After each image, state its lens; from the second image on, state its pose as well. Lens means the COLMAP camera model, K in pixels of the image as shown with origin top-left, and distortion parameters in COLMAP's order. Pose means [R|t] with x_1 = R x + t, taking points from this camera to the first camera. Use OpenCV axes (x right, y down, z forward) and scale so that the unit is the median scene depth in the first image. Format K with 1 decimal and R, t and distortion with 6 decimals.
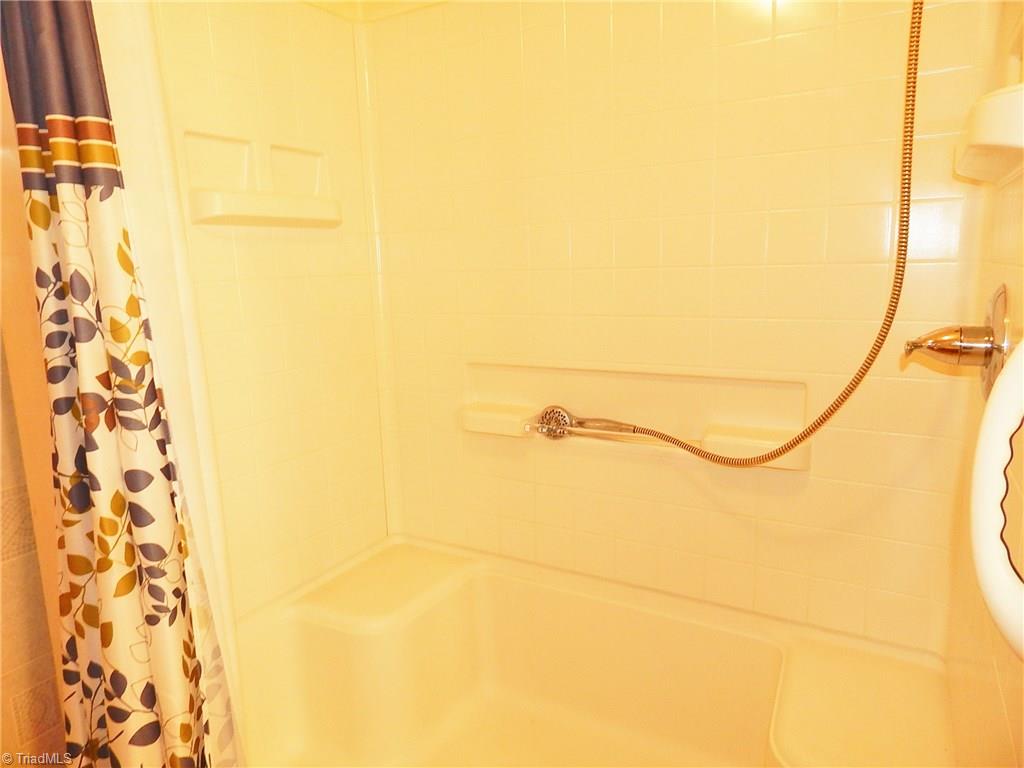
lens RADIAL K [[671.9, 0, 512.0], [0, 671.9, 381.3], [0, 0, 1]] dist [-0.007659, -0.003372]
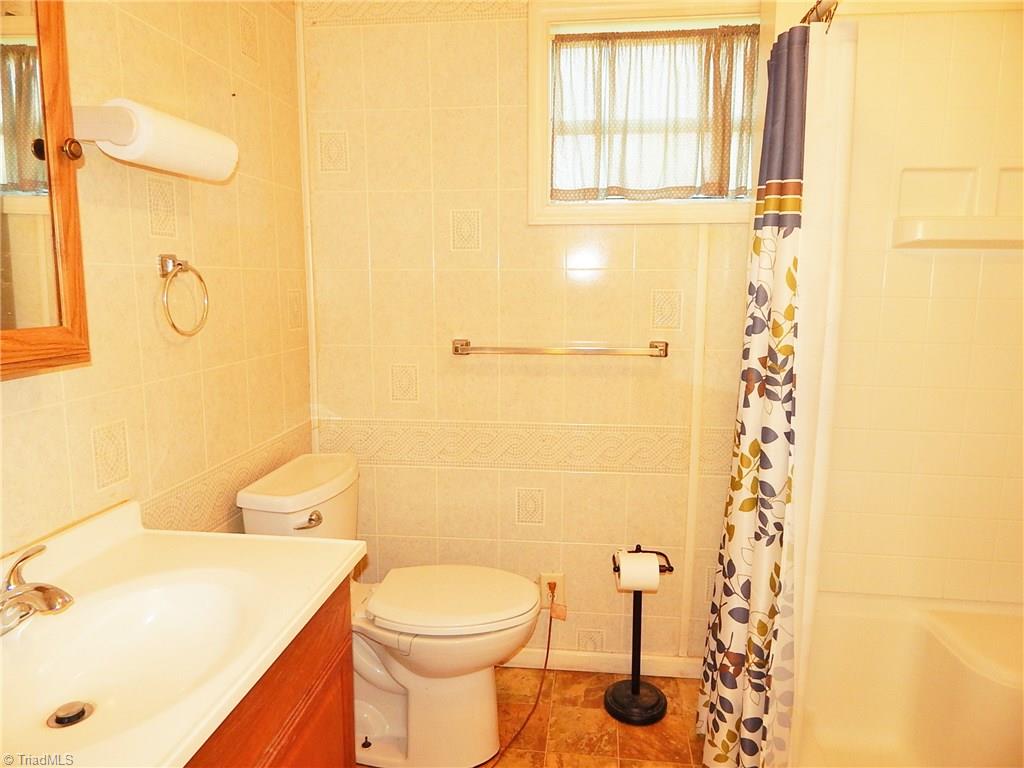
lens RADIAL K [[671.9, 0, 512.1], [0, 671.9, 381.6], [0, 0, 1]] dist [-0.007659, -0.003372]
pose [[0.391473, 0.180984, -0.902216, 0.479266], [-0.179432, 0.976660, 0.118061, -0.032501], [0.902526, 0.115669, 0.414811, -0.078944]]
